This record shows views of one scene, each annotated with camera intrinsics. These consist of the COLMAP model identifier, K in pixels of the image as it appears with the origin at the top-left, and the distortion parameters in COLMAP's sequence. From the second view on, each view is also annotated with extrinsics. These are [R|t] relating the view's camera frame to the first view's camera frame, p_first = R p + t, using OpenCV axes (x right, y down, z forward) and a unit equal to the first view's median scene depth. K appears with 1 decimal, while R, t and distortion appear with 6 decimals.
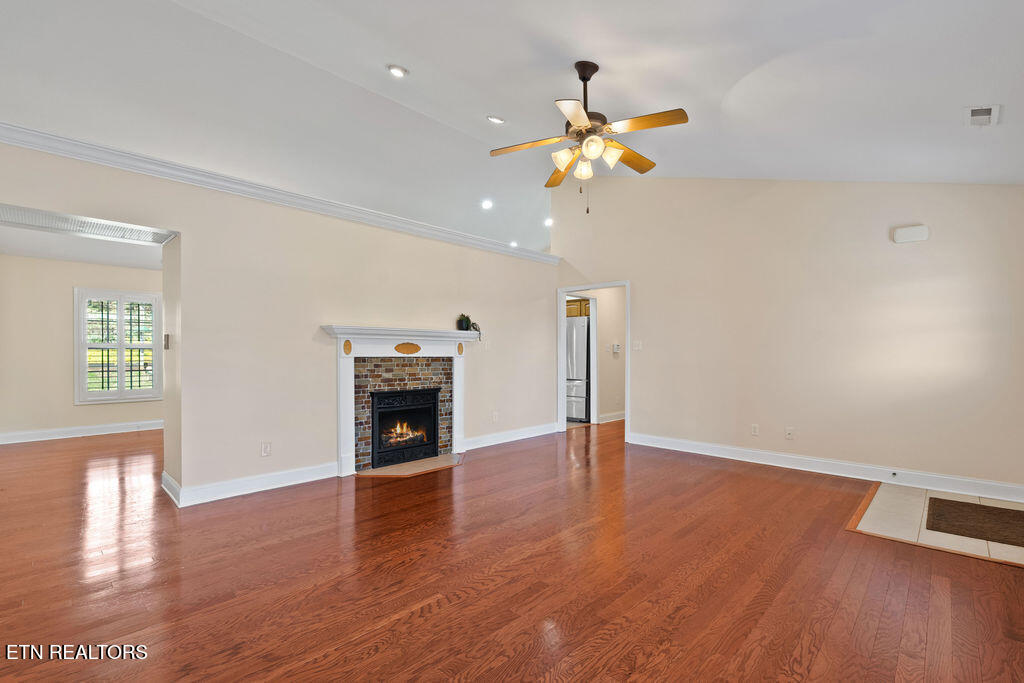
lens RADIAL K [[453.4, 0, 515.9], [0, 453.4, 349.6], [0, 0, 1]] dist [-0.001106, 0.000005]
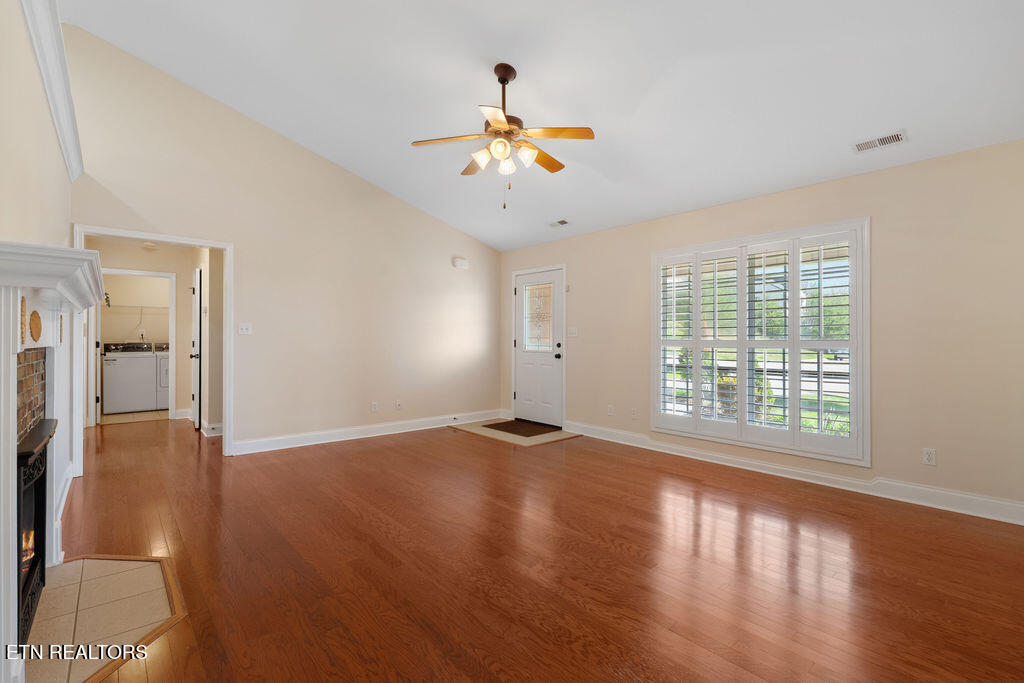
lens RADIAL K [[453.4, 0, 512.8], [0, 453.4, 338.5], [0, 0, 1]] dist [-0.001106, 0.000005]
pose [[0.105720, 0.000762, 0.994396, -0.679588], [-0.009902, 0.999951, 0.000287, 0.002230], [-0.994347, -0.009877, 0.105722, 0.657385]]
